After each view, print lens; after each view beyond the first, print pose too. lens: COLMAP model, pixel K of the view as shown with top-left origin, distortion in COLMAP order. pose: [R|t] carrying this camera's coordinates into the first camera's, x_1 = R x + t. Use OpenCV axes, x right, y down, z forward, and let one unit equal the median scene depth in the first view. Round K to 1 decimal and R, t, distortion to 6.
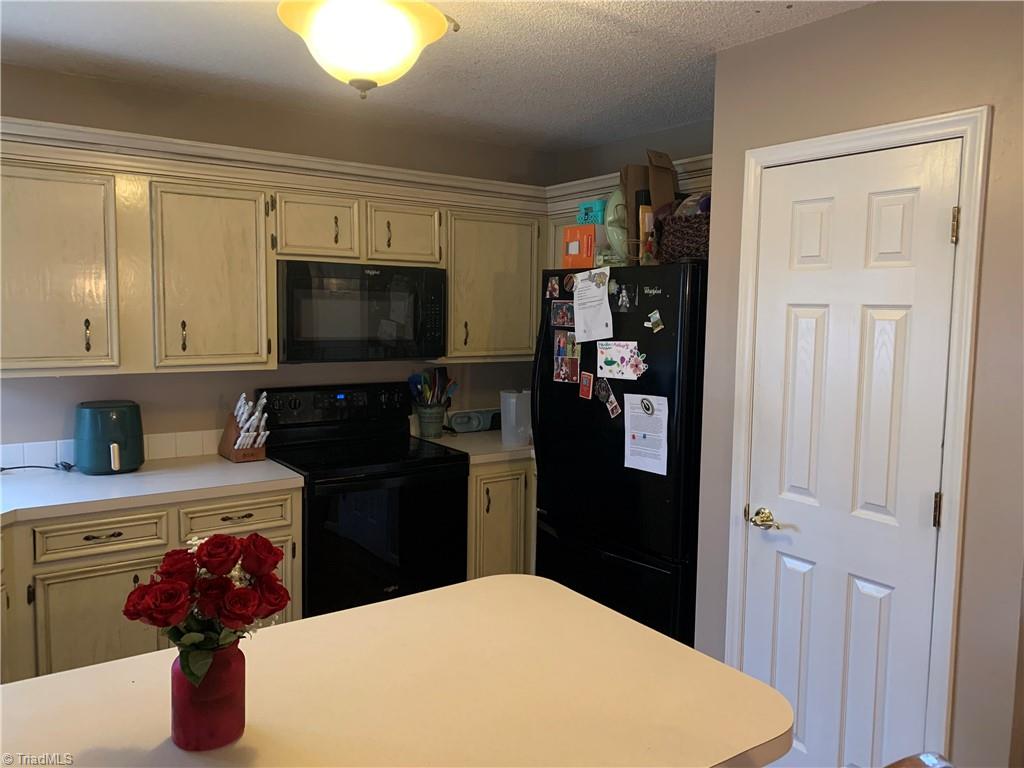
lens RADIAL K [[789.8, 0, 508.1], [0, 789.8, 382.1], [0, 0, 1]] dist [0.015214, -0.003319]
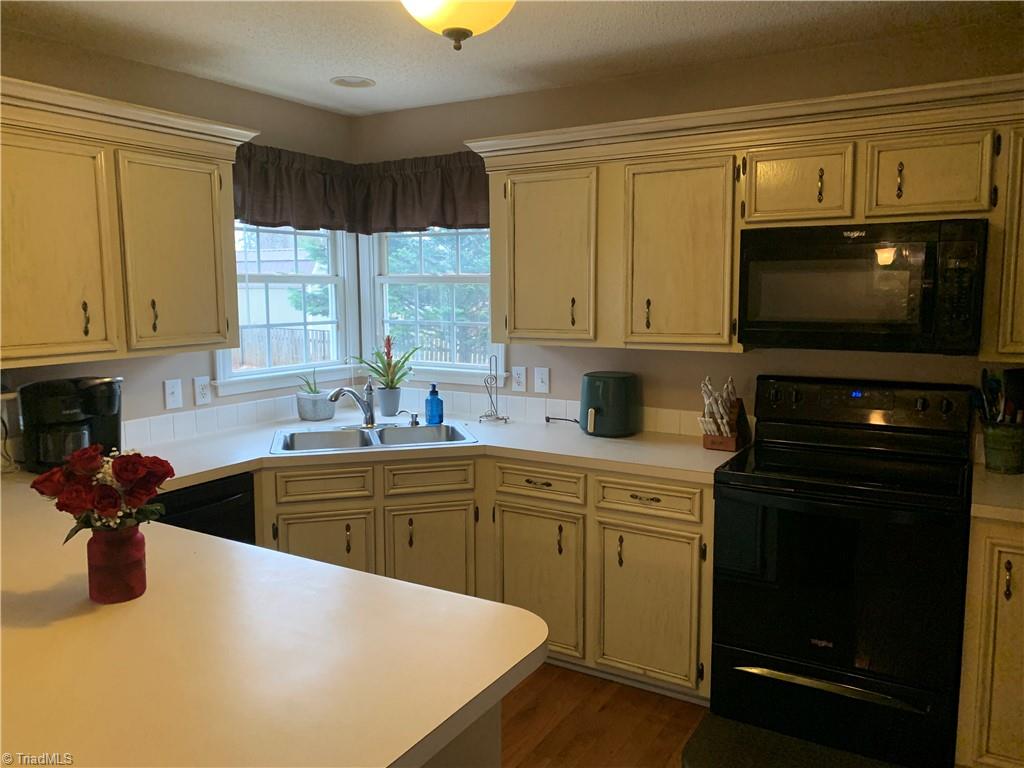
lens RADIAL K [[789.8, 0, 508.0], [0, 789.8, 383.5], [0, 0, 1]] dist [0.015214, -0.003319]
pose [[0.381123, 0.084702, -0.920636, 0.440716], [-0.082139, 0.994959, 0.057537, -0.011834], [0.920868, 0.053691, 0.386159, 0.420405]]
